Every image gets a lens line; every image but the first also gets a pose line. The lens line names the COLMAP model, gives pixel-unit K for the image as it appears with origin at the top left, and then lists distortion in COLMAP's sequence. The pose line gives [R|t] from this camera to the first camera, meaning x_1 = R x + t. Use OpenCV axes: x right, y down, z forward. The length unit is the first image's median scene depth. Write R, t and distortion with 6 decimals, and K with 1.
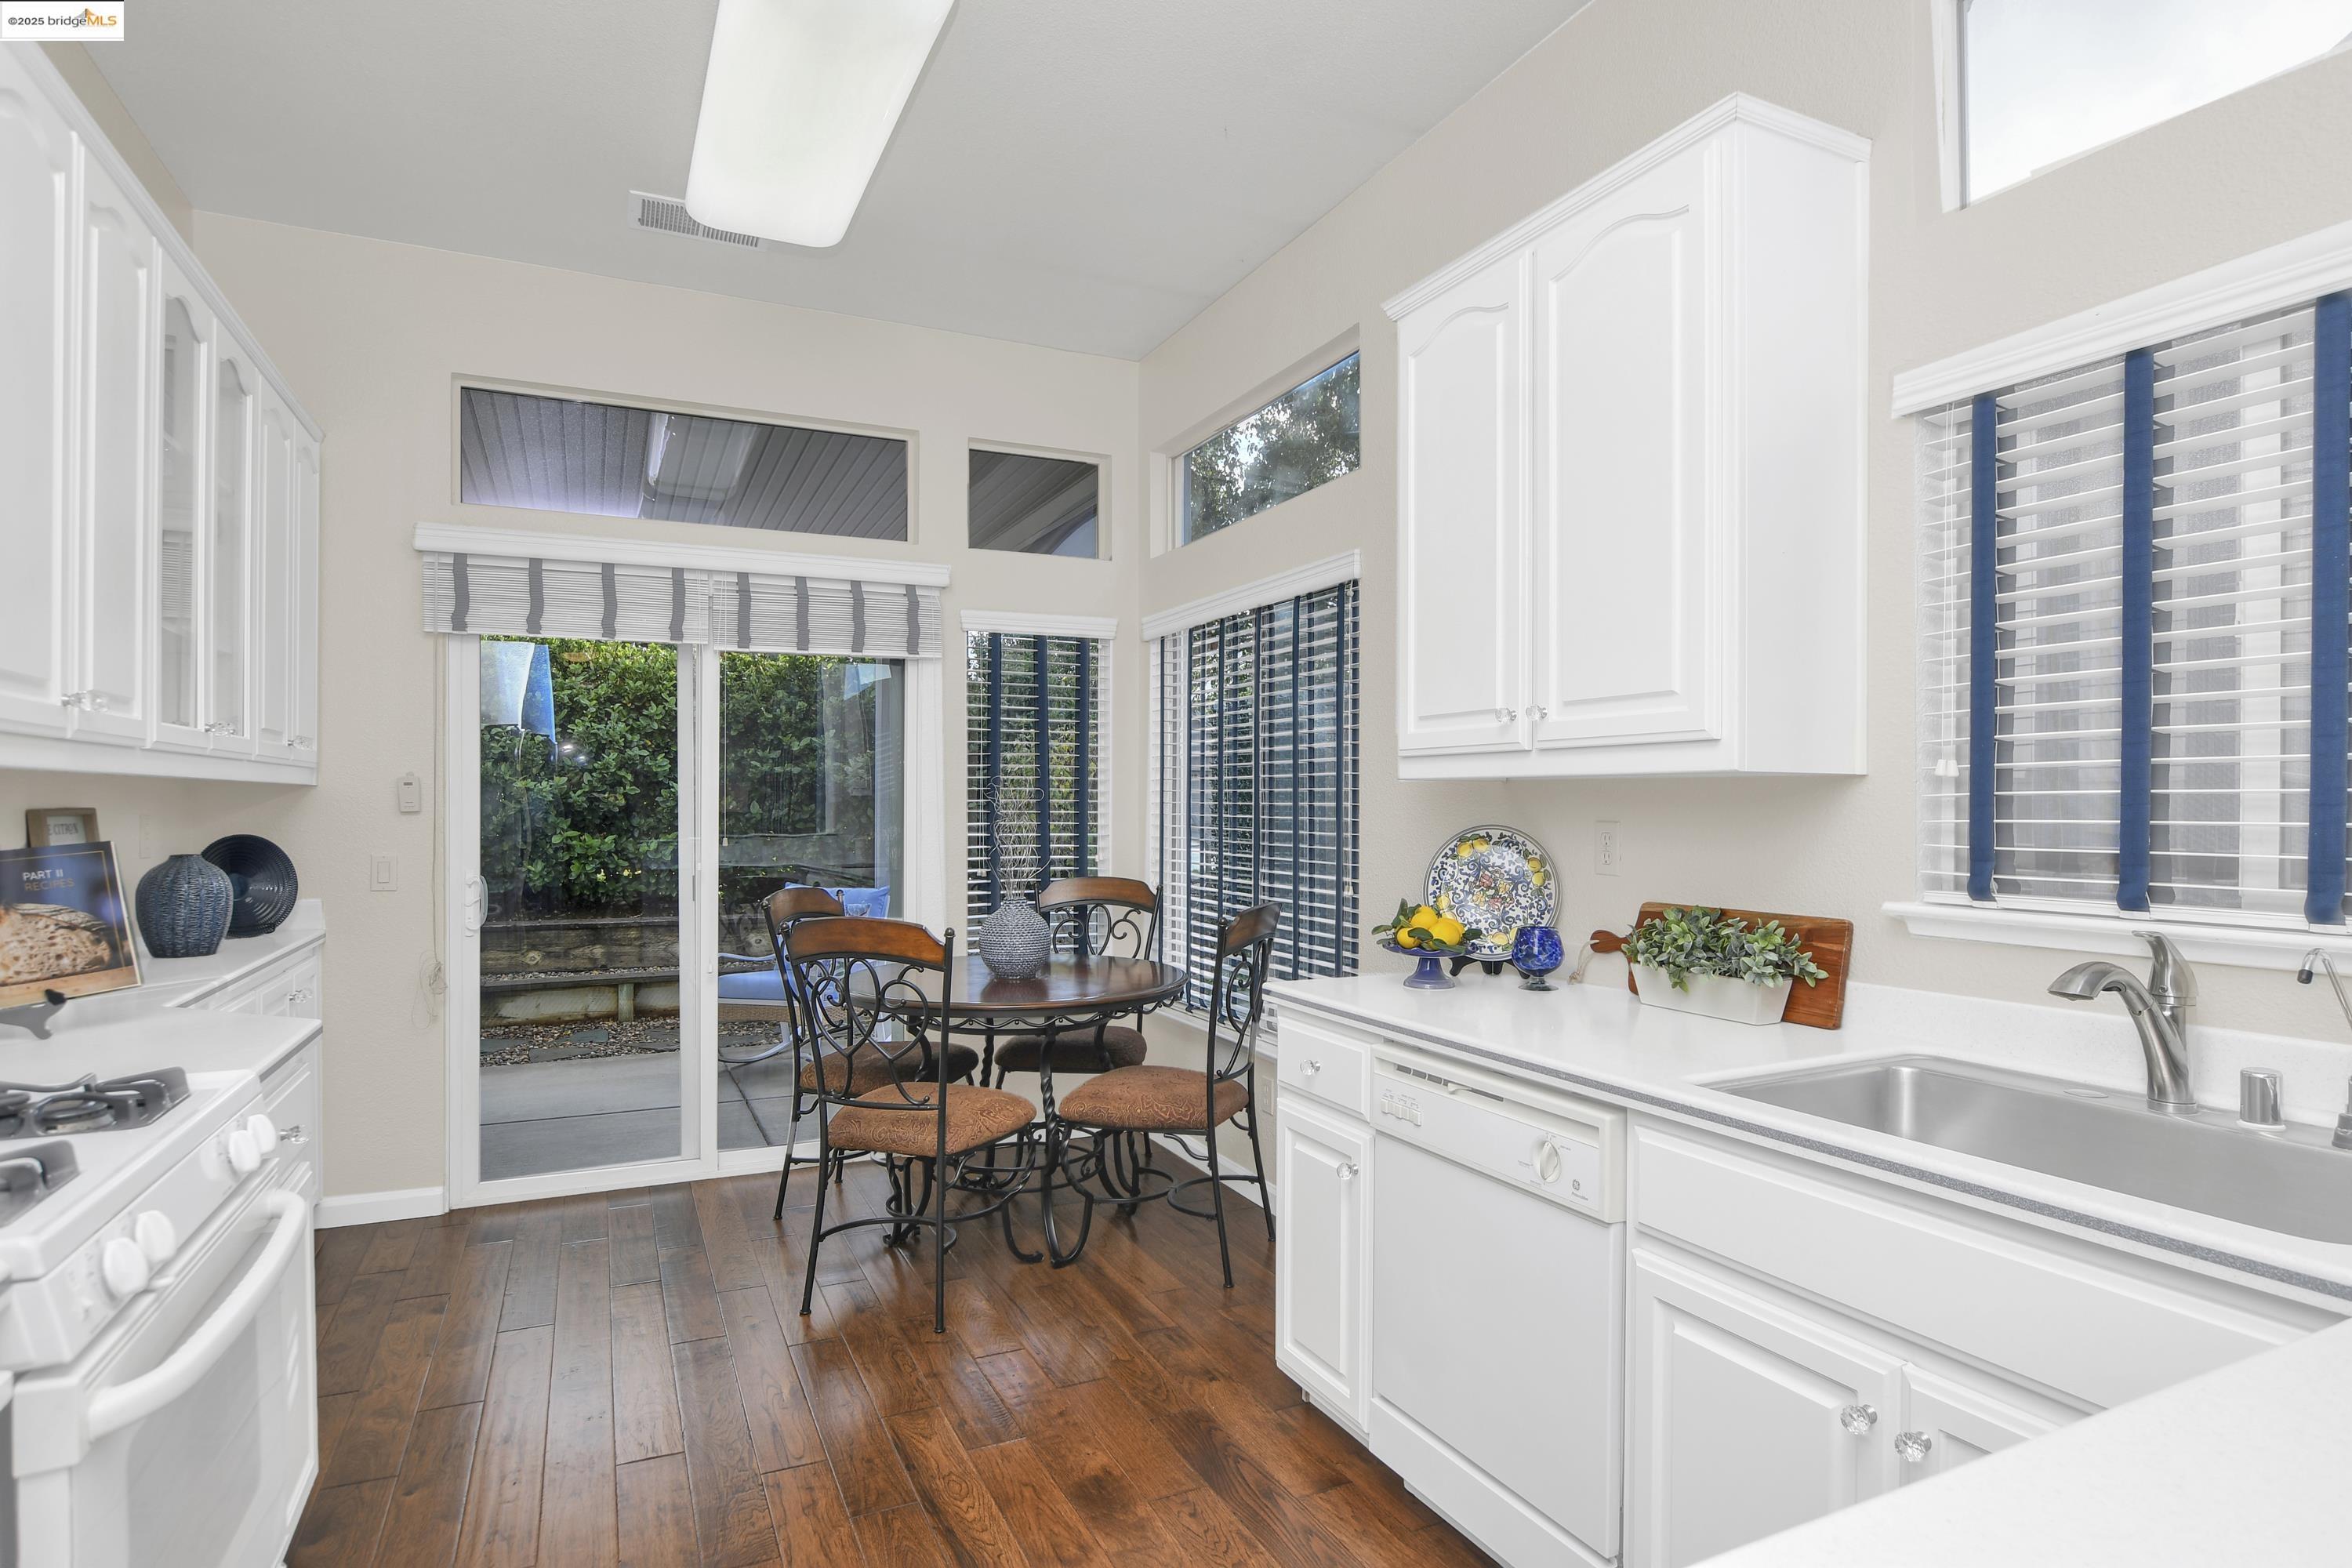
lens RADIAL K [[1270.0, 0, 1192.3], [0, 1270.0, 821.2], [0, 0, 1]] dist [-0.008179, 0.001238]
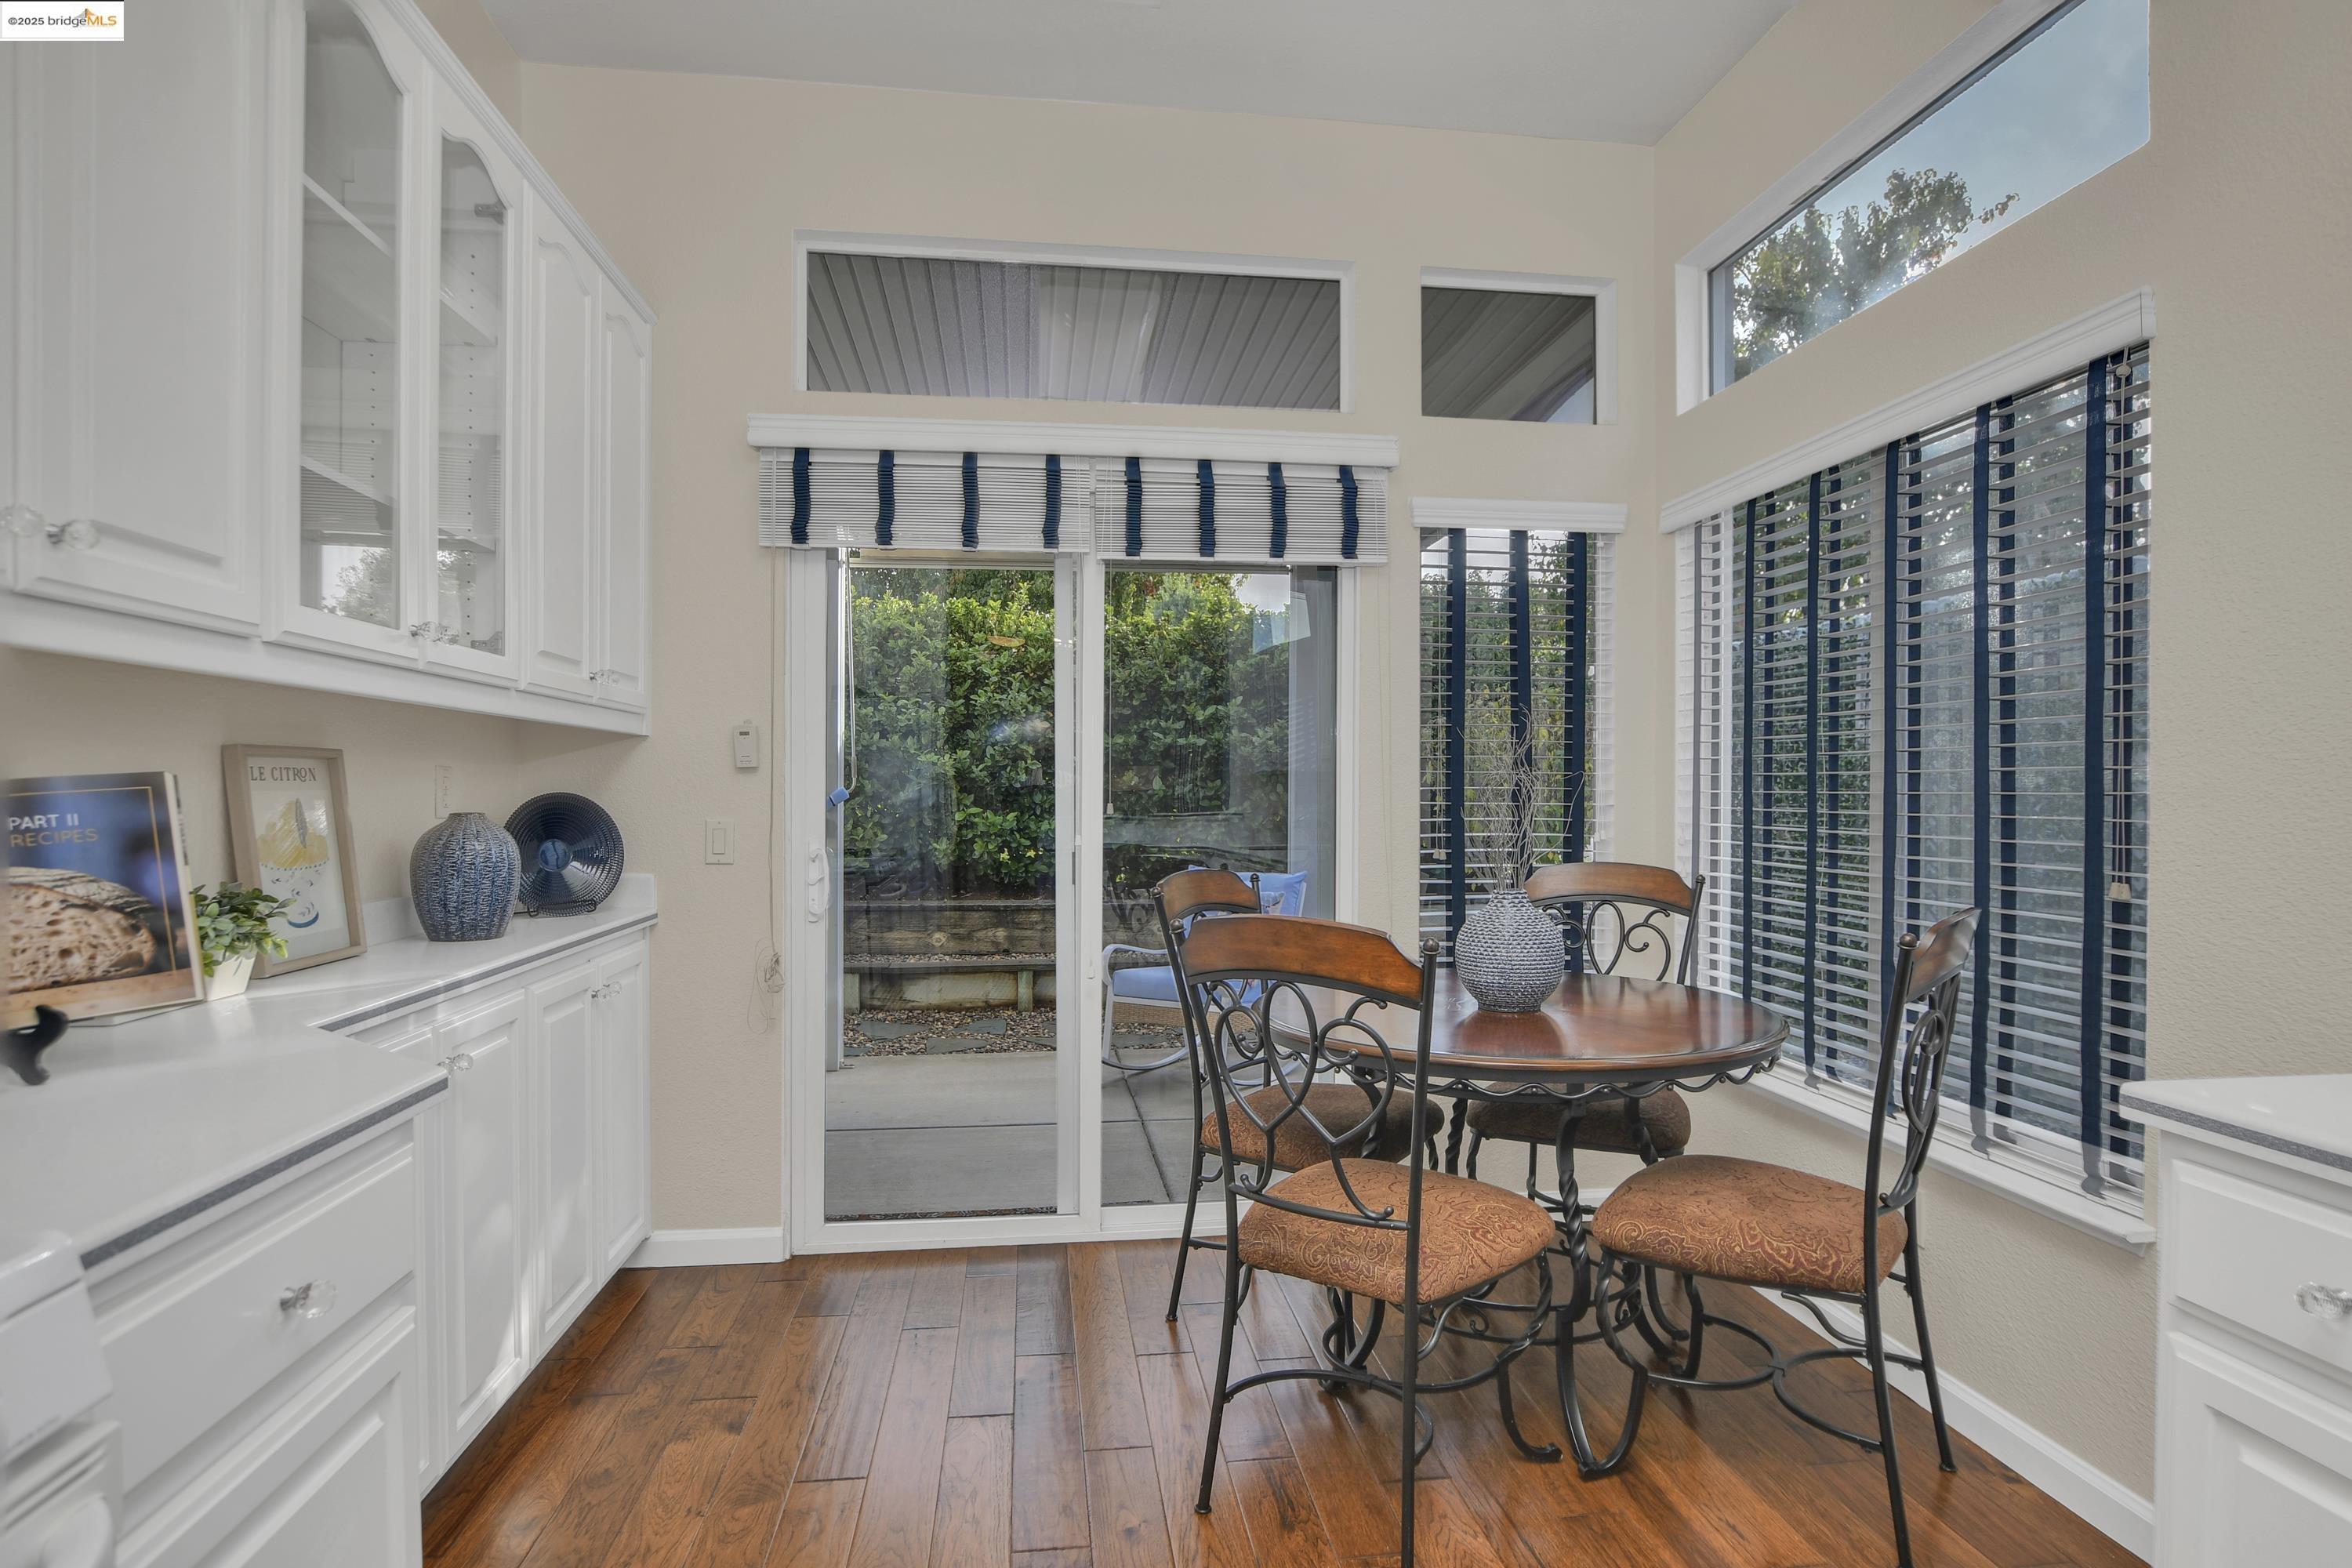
lens RADIAL K [[1270.0, 0, 1181.2], [0, 1270.0, 792.3], [0, 0, 1]] dist [-0.008179, 0.001238]
pose [[0.949508, -0.000704, -0.313742, -0.087980], [-0.003663, 0.999904, -0.013329, 0.017098], [0.313722, 0.013805, 0.949415, 0.291019]]
